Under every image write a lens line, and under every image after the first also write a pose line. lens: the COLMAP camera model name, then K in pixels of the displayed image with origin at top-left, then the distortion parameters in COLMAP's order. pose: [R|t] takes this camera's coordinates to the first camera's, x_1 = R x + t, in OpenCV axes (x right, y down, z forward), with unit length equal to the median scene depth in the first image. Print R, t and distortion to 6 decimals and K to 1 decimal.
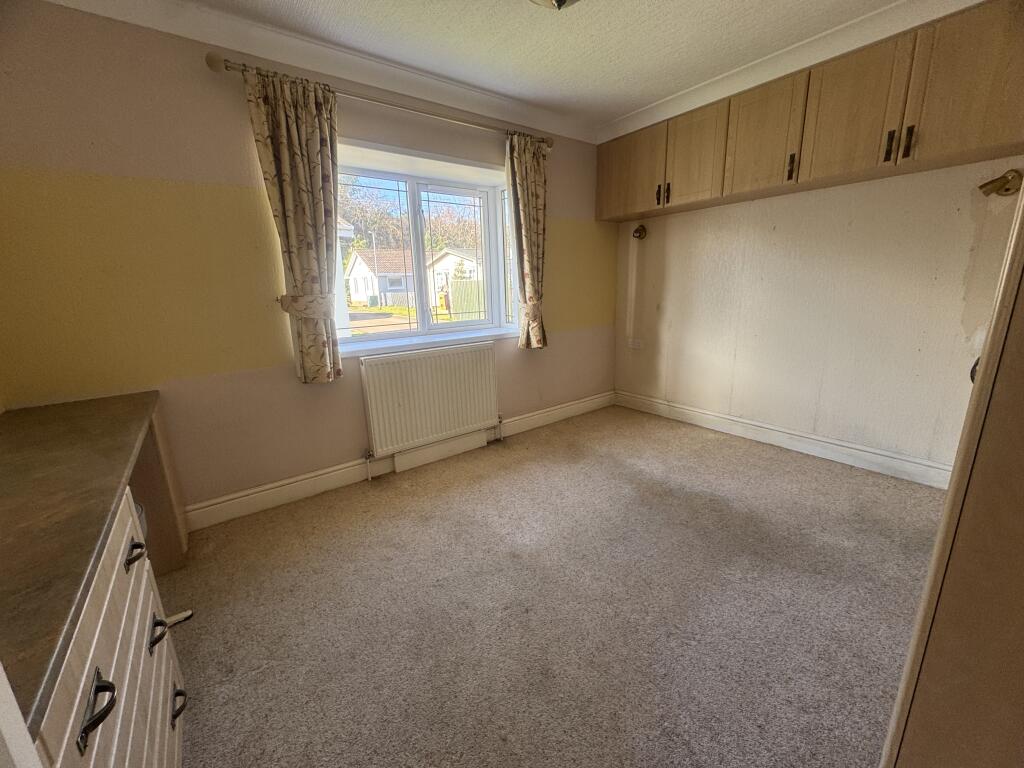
lens RADIAL K [[408.6, 0, 510.6], [0, 408.6, 381.6], [0, 0, 1]] dist [-0.003133, -0.000367]
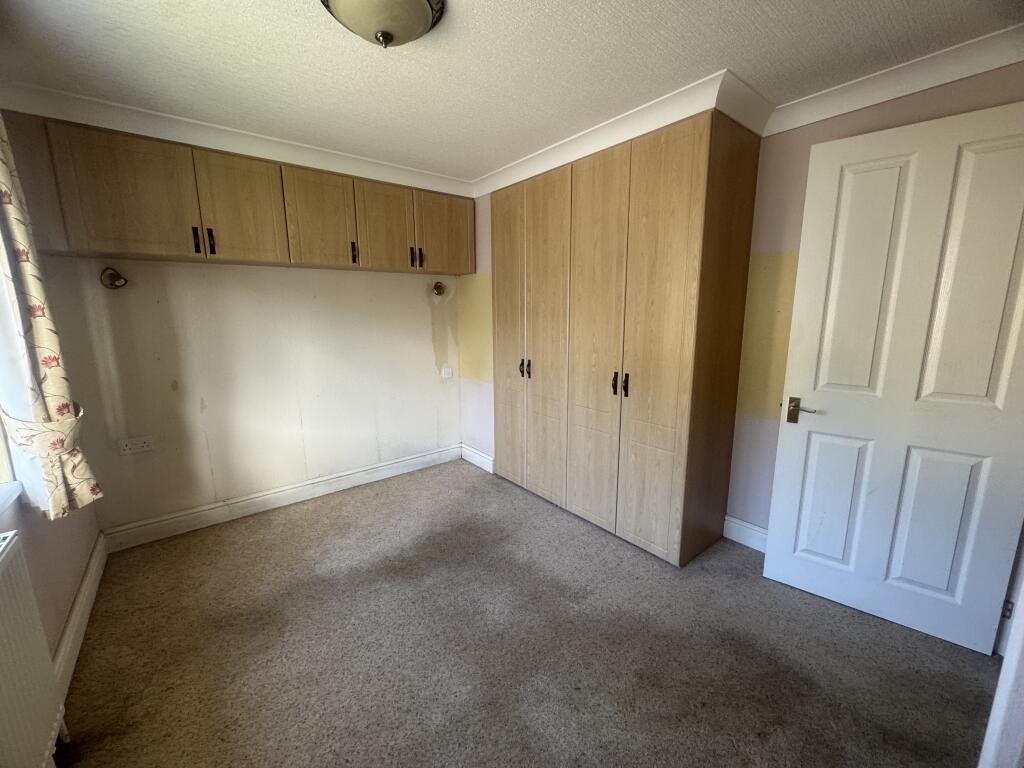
lens RADIAL K [[408.6, 0, 510.3], [0, 408.6, 385.4], [0, 0, 1]] dist [-0.003133, -0.000367]
pose [[-0.034538, -0.154111, 0.987450, -0.429119], [0.238330, 0.958263, 0.157893, -0.183001], [-0.970570, 0.240792, 0.003633, 0.502814]]
